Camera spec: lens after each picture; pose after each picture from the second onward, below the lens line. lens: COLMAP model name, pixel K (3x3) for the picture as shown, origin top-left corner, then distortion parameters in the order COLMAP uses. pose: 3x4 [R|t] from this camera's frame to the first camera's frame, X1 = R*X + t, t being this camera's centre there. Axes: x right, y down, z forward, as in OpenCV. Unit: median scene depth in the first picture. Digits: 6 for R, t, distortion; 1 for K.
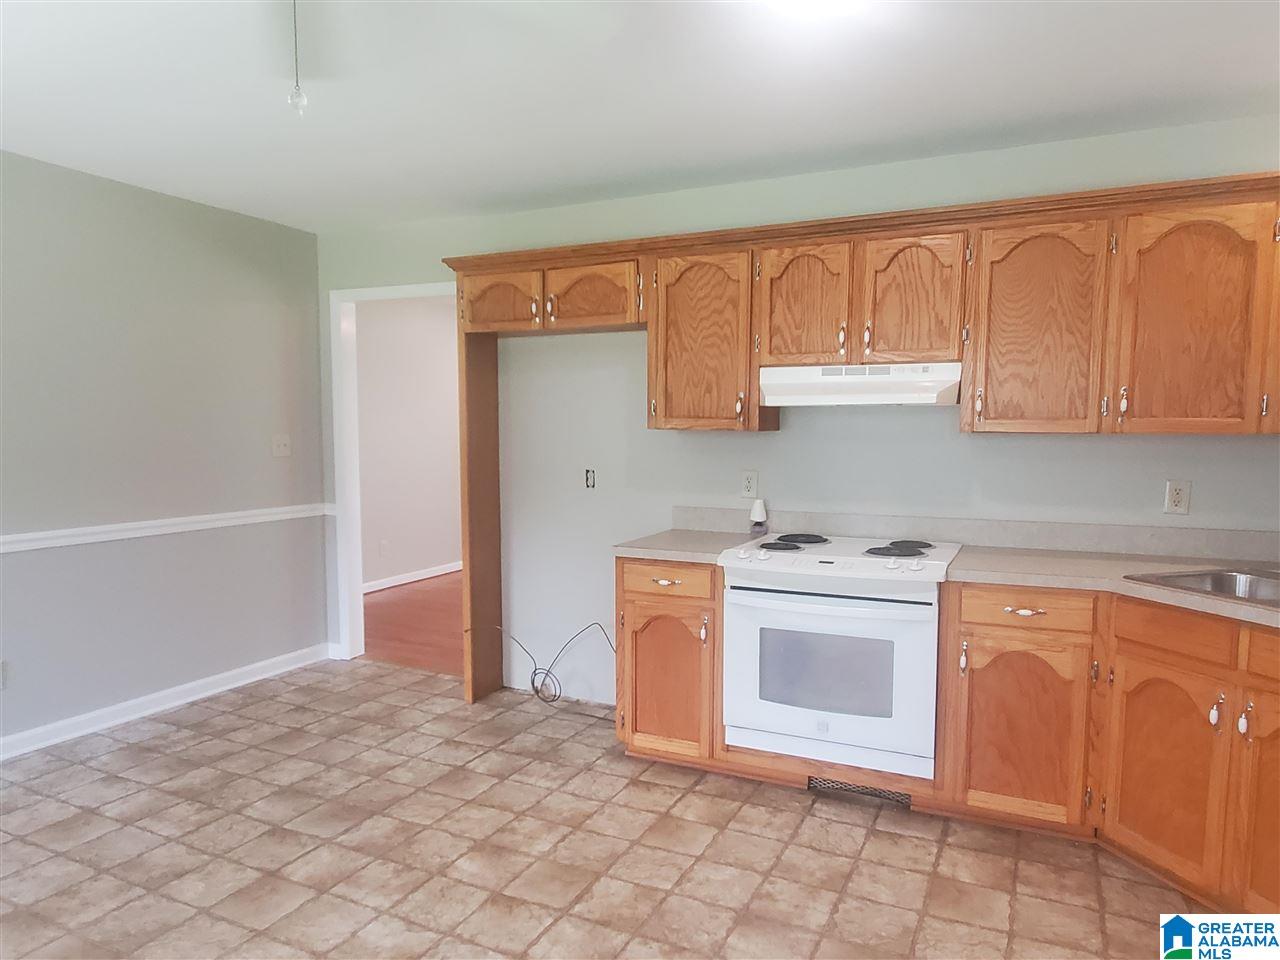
lens RADIAL K [[838.7, 0, 640.6], [0, 838.7, 488.5], [0, 0, 1]] dist [0.000943, -0.001118]
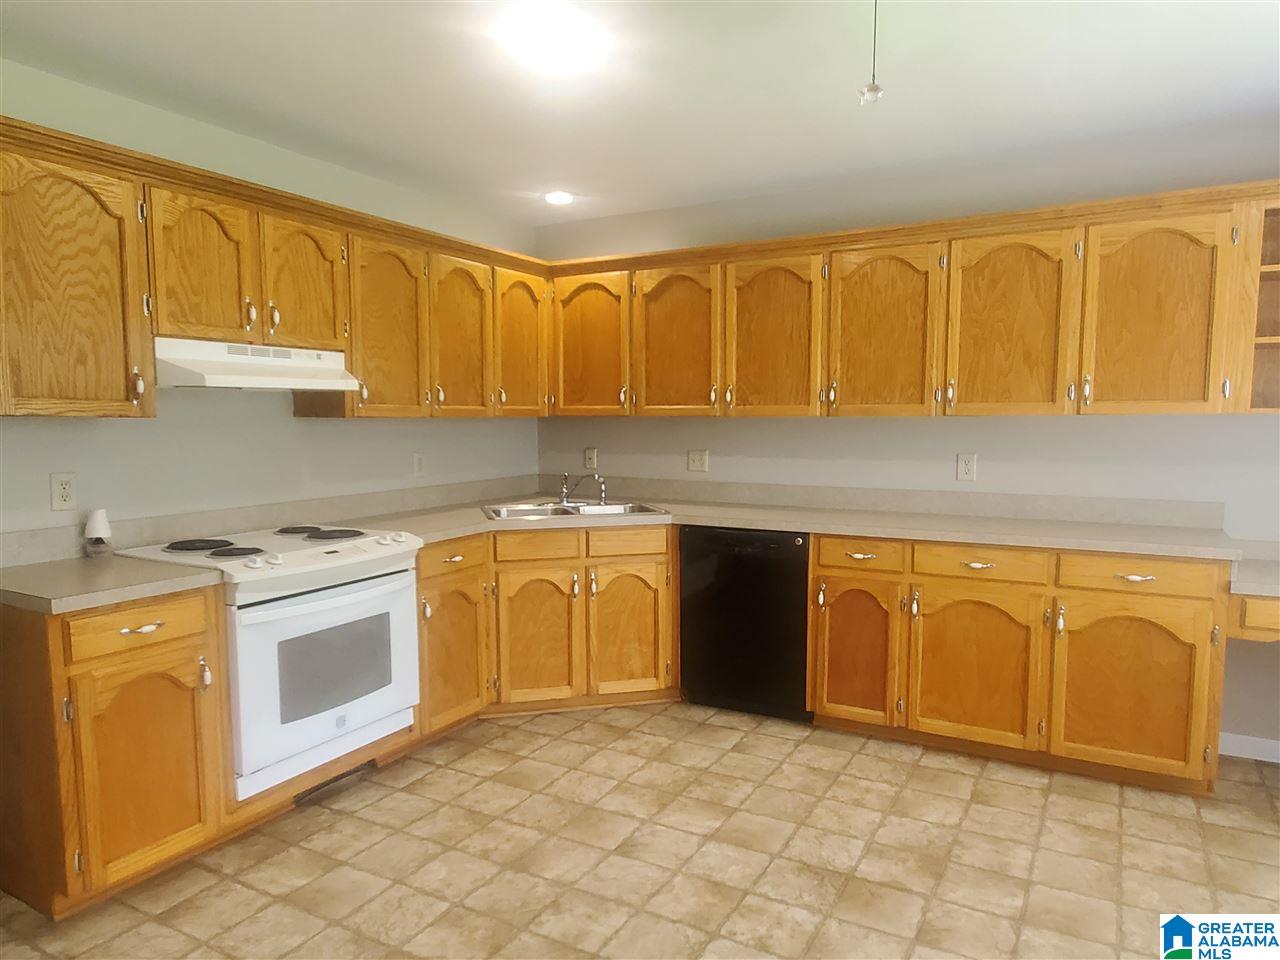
lens RADIAL K [[838.7, 0, 640.4], [0, 838.7, 481.7], [0, 0, 1]] dist [0.000943, -0.001118]
pose [[0.066700, -0.080802, 0.994496, -0.652976], [0.076249, 0.994214, 0.075665, -0.035551], [-0.994855, 0.070782, 0.072475, 0.527841]]
